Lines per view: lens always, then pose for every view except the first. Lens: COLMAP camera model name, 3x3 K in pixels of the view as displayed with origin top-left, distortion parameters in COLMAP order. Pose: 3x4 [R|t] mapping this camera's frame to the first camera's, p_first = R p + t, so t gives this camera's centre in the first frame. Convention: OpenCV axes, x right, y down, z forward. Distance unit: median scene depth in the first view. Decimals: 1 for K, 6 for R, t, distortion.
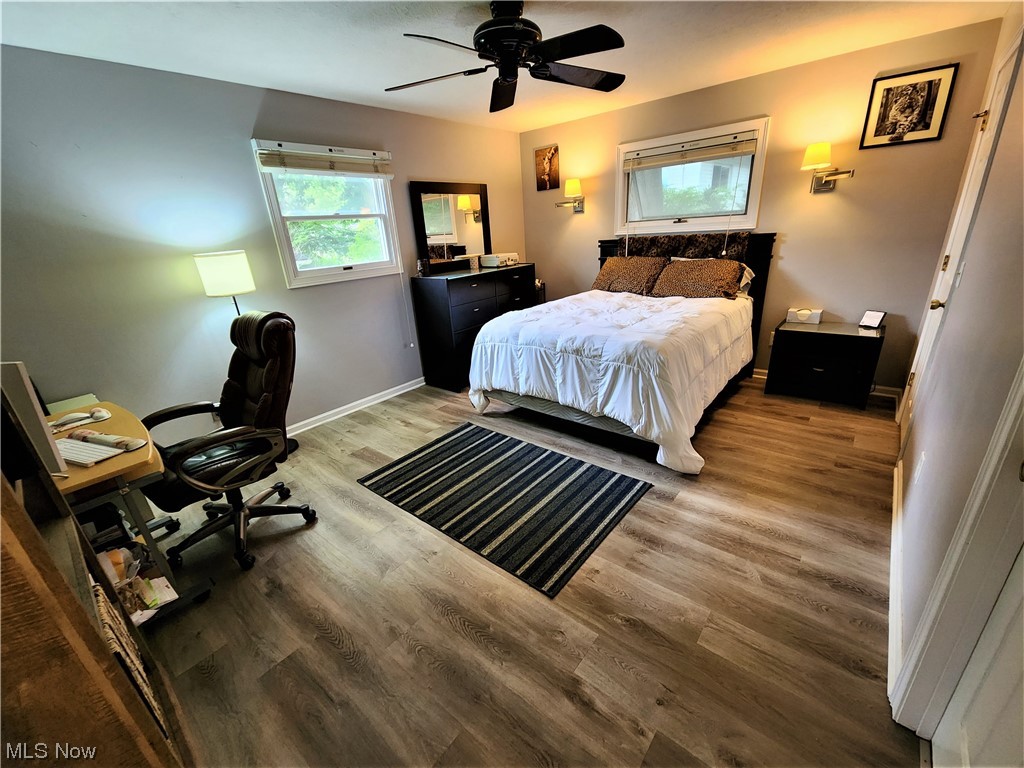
lens RADIAL K [[421.2, 0, 507.2], [0, 421.2, 390.8], [0, 0, 1]] dist [0.003826, -0.003045]
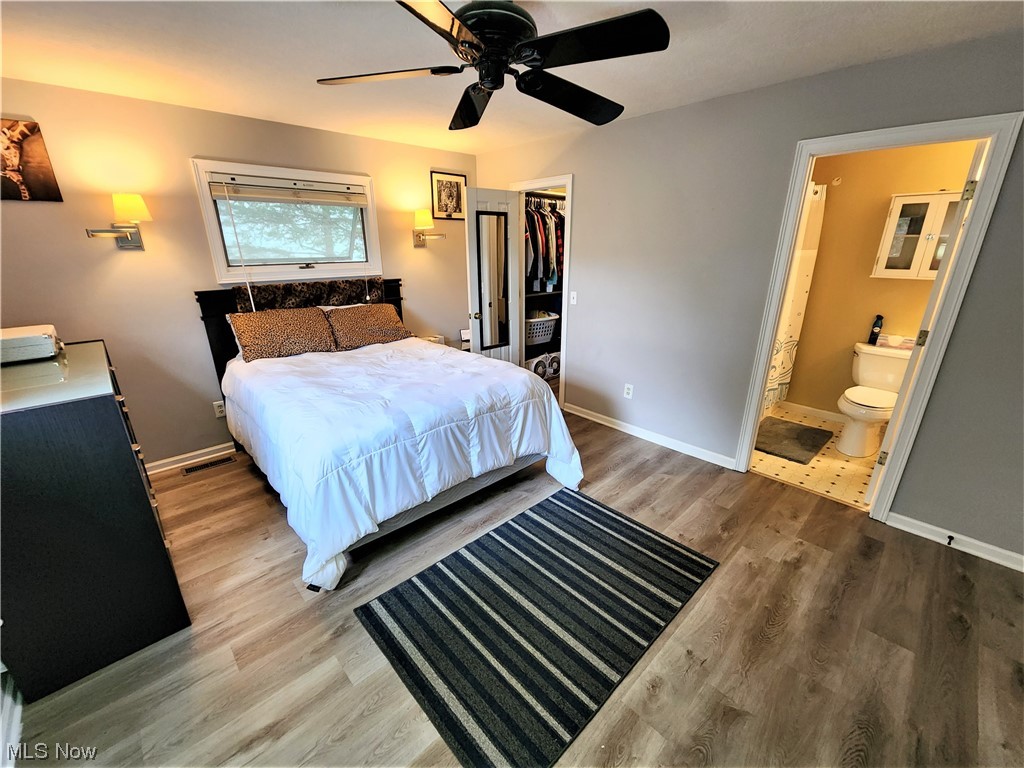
lens RADIAL K [[421.2, 0, 507.2], [0, 421.2, 390.8], [0, 0, 1]] dist [0.003826, -0.003045]
pose [[0.113517, -0.264636, 0.957644, -0.623751], [0.356880, 0.910406, 0.209279, -0.277488], [-0.927228, 0.318007, 0.197789, 0.717593]]
